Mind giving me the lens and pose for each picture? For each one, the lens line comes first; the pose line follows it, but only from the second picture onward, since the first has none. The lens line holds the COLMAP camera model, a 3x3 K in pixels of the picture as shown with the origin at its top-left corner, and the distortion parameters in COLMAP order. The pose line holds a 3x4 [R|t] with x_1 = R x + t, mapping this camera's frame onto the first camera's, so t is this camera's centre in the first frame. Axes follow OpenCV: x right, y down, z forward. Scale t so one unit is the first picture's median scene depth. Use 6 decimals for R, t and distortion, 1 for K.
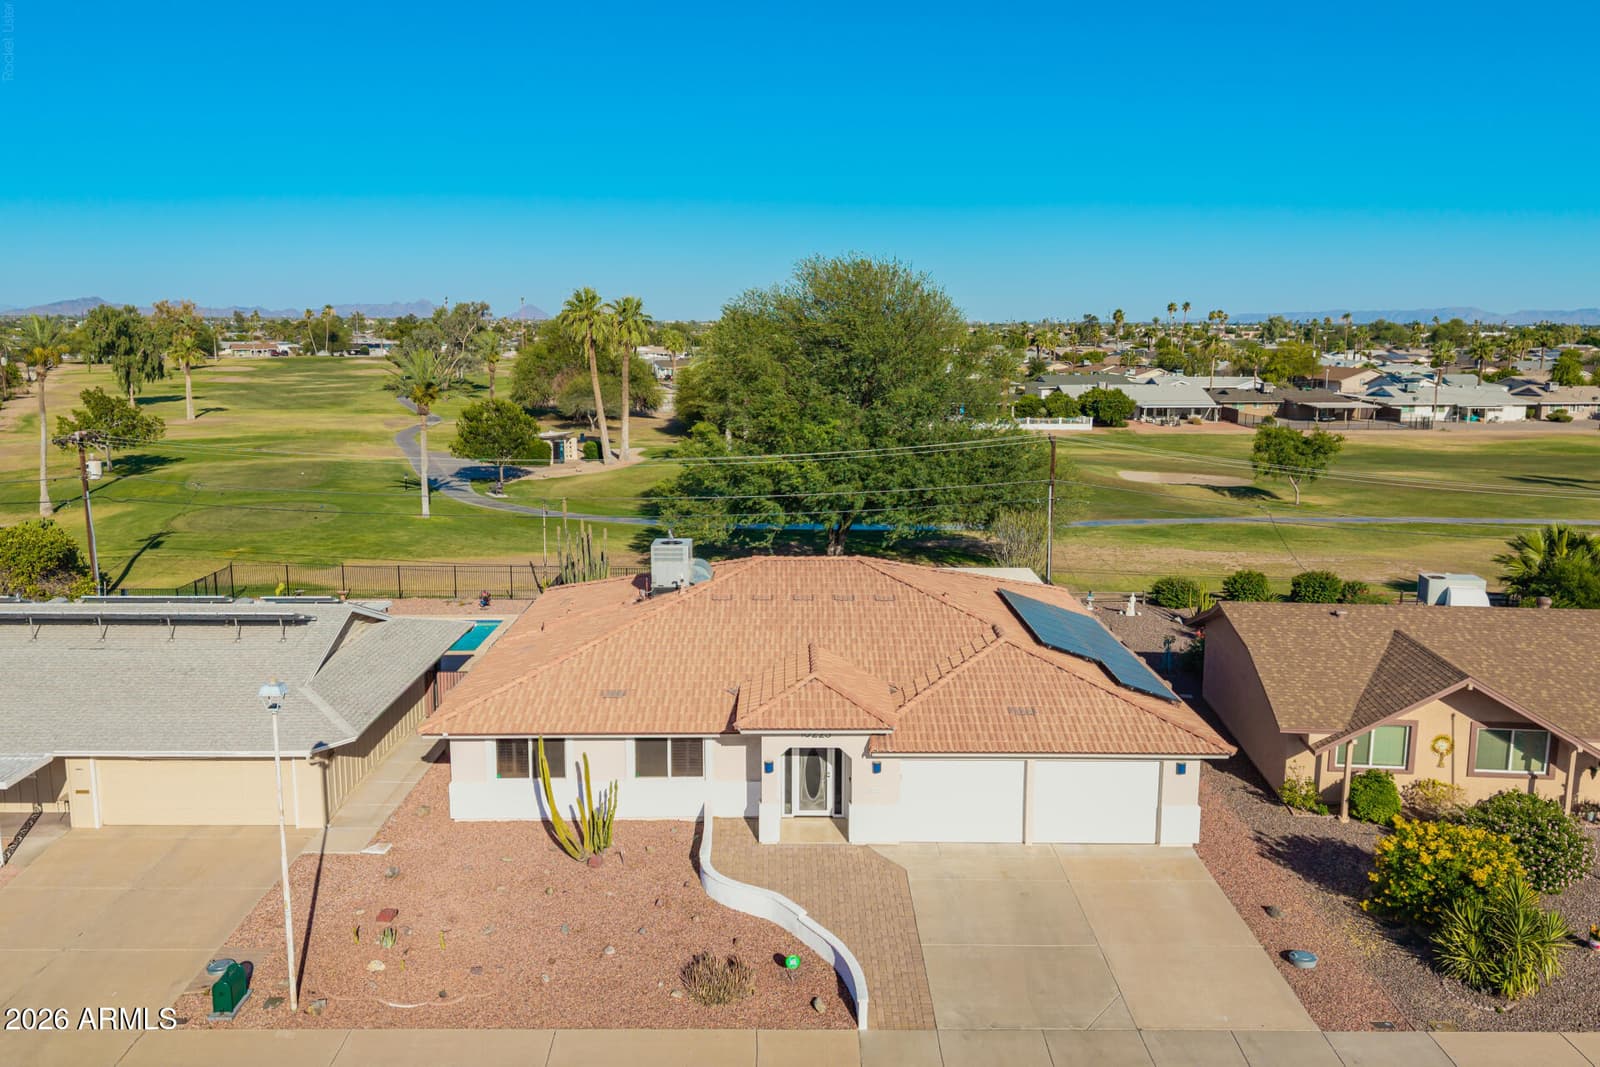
lens RADIAL K [[1271.8, 0, 801.0], [0, 1271.8, 529.5], [0, 0, 1]] dist [0.052871, -0.074401]
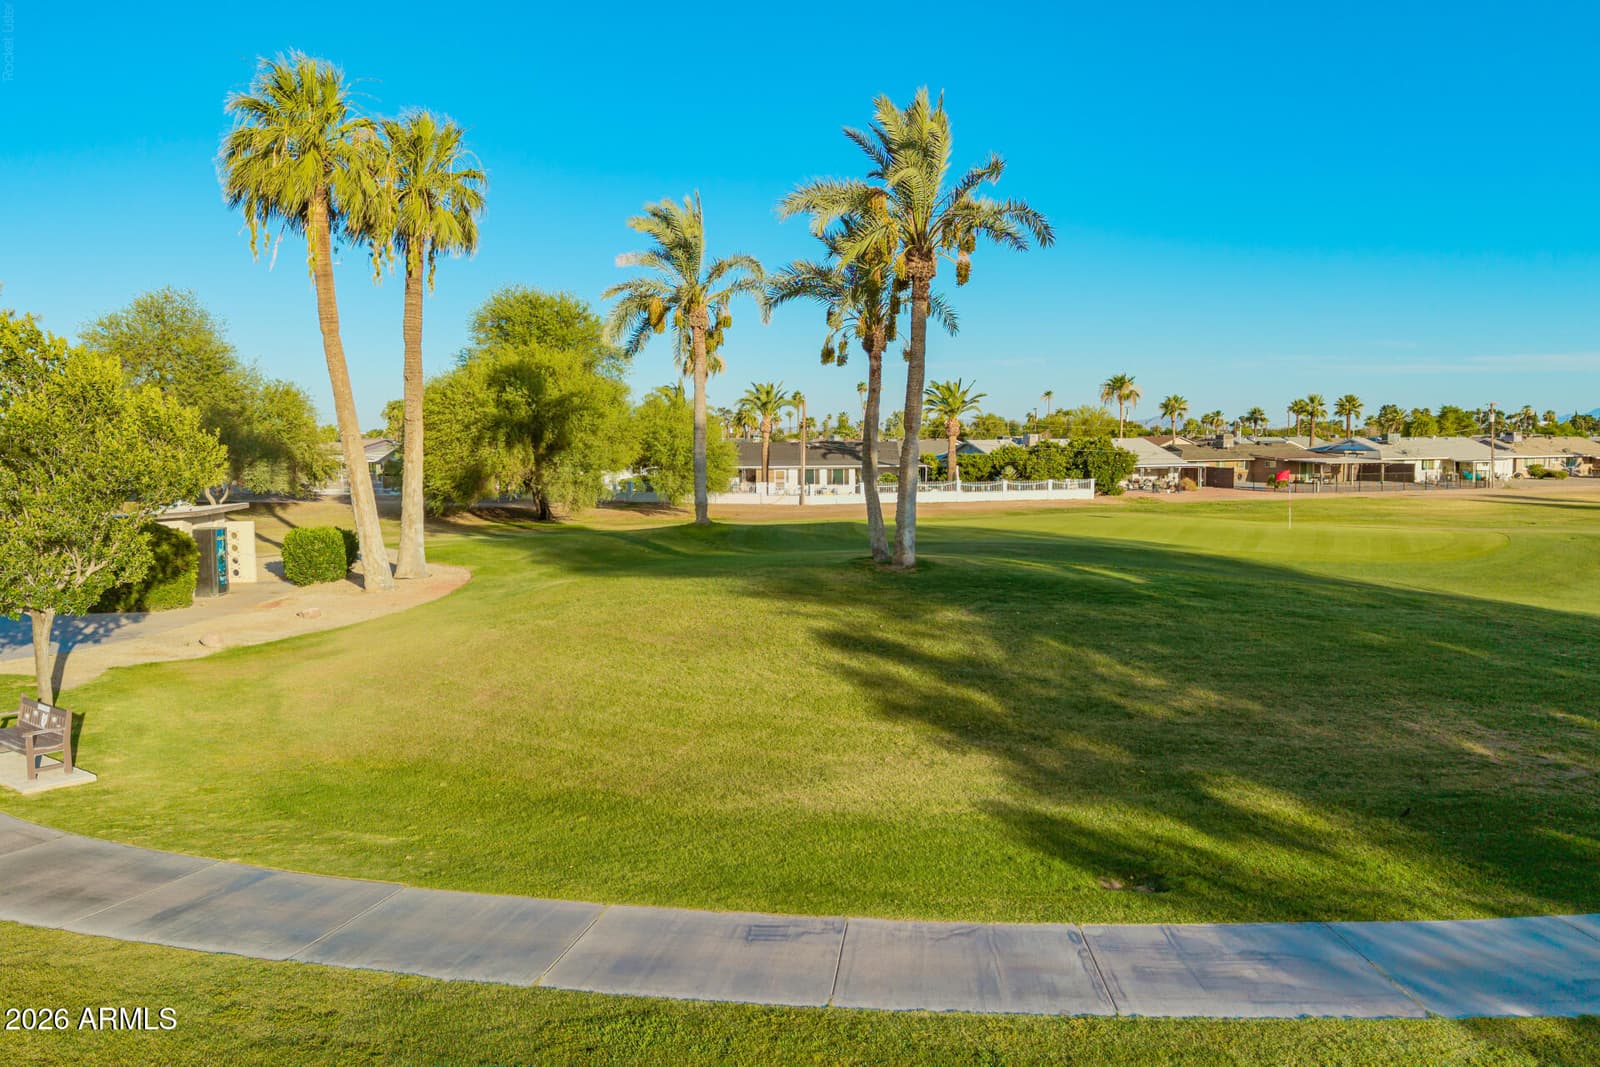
lens RADIAL K [[1271.8, 0, 789.7], [0, 1271.8, 536.7], [0, 0, 1]] dist [0.052871, -0.074401]
pose [[0.945549, -0.046431, 0.322150, -0.542560], [0.076819, 0.993646, -0.082259, -0.099712], [-0.316284, 0.102527, 0.943108, 2.213519]]
